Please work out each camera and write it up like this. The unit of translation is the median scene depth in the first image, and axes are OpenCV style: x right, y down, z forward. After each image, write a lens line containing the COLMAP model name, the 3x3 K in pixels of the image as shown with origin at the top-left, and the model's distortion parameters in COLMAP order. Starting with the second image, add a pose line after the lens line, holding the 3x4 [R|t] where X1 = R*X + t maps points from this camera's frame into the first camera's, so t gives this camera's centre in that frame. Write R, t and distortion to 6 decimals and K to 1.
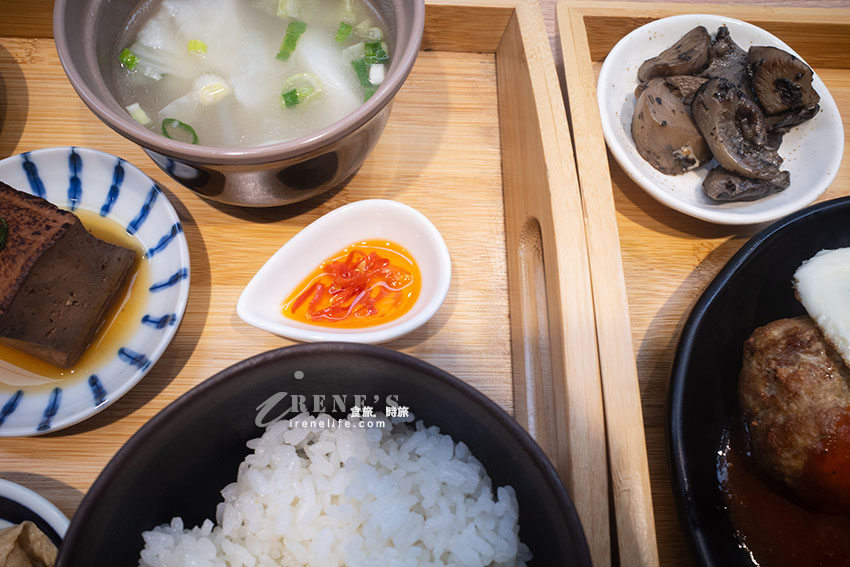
lens RADIAL K [[717.9, 0, 425.0], [0, 717.9, 283.5], [0, 0, 1]] dist [-0.046883, 0.074504]
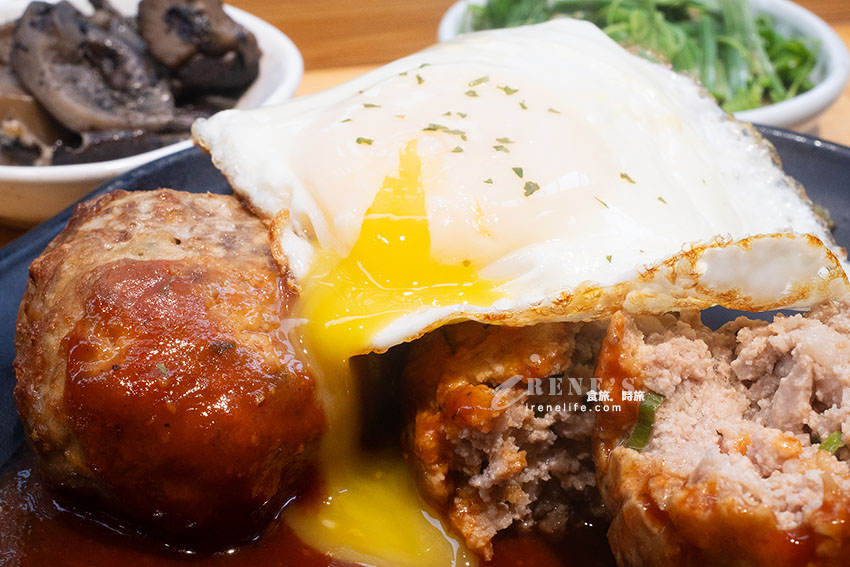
lens RADIAL K [[1337.1, 0, 425.0], [0, 1337.1, 283.5], [0, 0, 1]] dist [-0.034137, -0.073549]
pose [[0.964287, -0.177733, 0.196371, 0.477042], [0.256442, 0.811951, -0.524379, 0.550308], [-0.066244, 0.556009, 0.828532, 0.226578]]
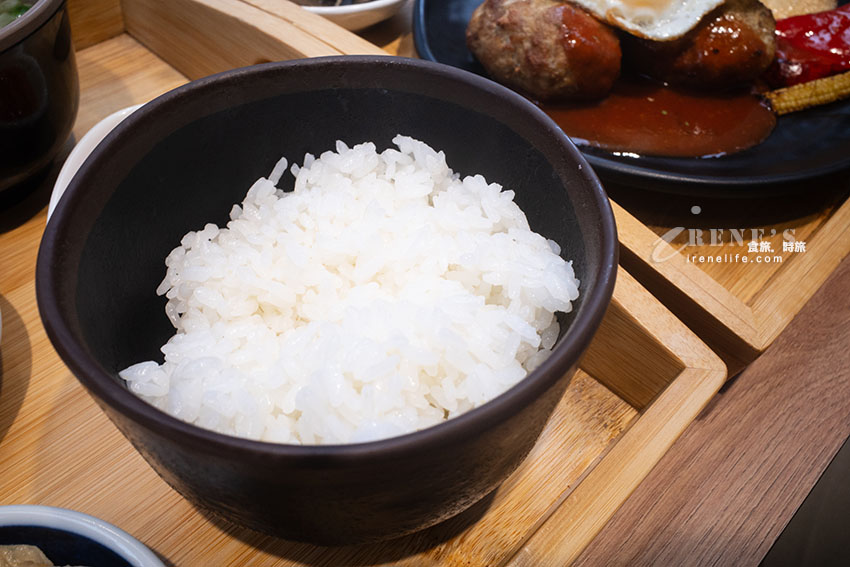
lens RADIAL K [[717.9, 0, 425.0], [0, 717.9, 283.5], [0, 0, 1]] dist [-0.046883, 0.074504]
pose [[0.699172, -0.561459, 0.442630, -0.318237], [0.656946, 0.748799, -0.087879, 0.401625], [-0.282100, 0.352227, 0.892388, 0.093476]]
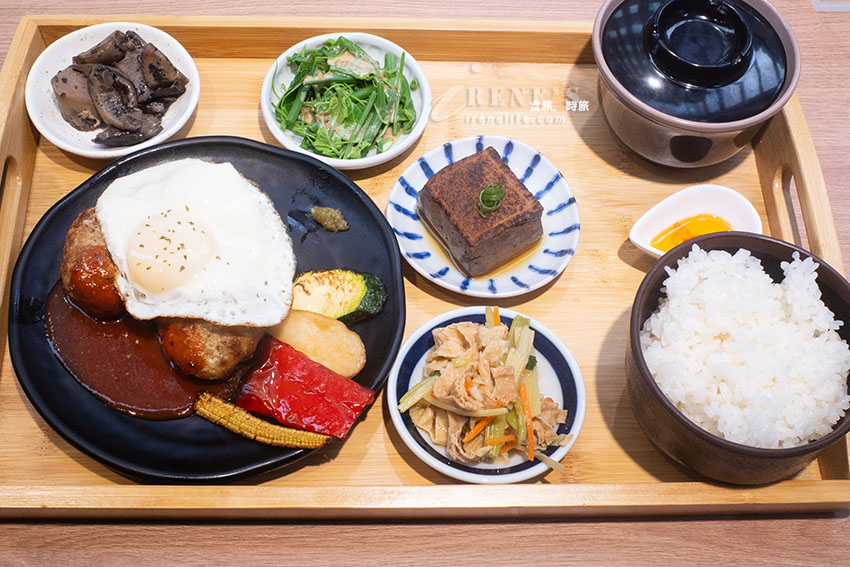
lens RADIAL K [[1337.1, 0, 425.0], [0, 1337.1, 283.5], [0, 0, 1]] dist [-0.034137, -0.073549]
pose [[0.999620, -0.026930, -0.005940, 1.132071], [0.026050, 0.992791, -0.116991, 0.529884], [0.009048, 0.116792, 0.993115, -1.757727]]
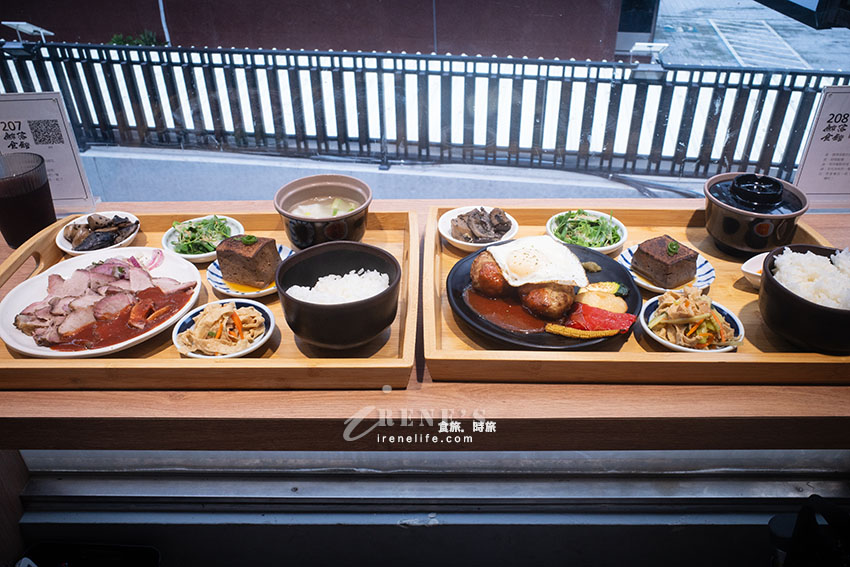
lens RADIAL K [[717.9, 0, 425.0], [0, 717.9, 283.5], [0, 0, 1]] dist [-0.046883, 0.074504]
pose [[0.997774, -0.044566, -0.049616, 0.352814], [0.010590, 0.840392, -0.541876, 1.792532], [0.065846, 0.540144, 0.838992, -1.612415]]
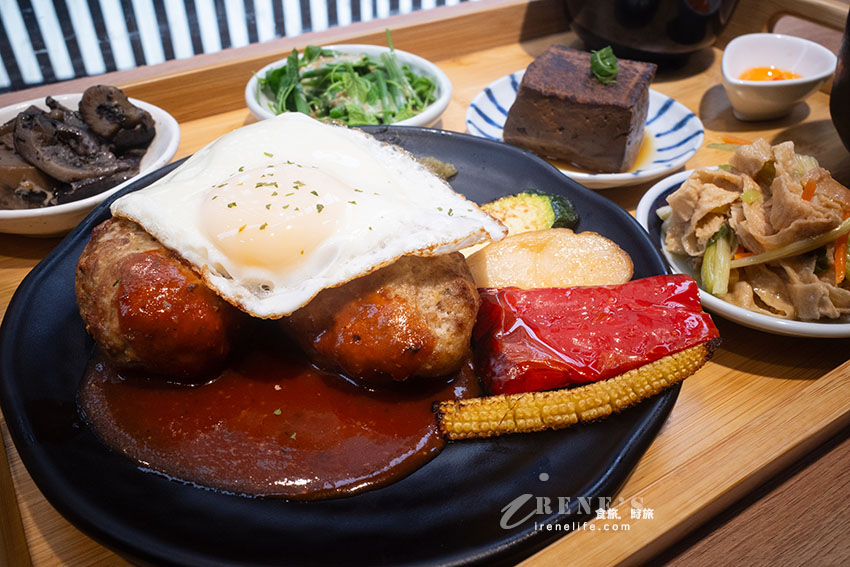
lens RADIAL K [[732.0, 0, 425.0], [0, 732.0, 283.5], [0, 0, 1]] dist [-0.050869, 0.069457]
pose [[0.843355, -0.375718, 0.384172, 0.419741], [0.505371, 0.797548, -0.329419, 0.571657], [-0.182627, 0.471966, 0.862493, 0.099749]]
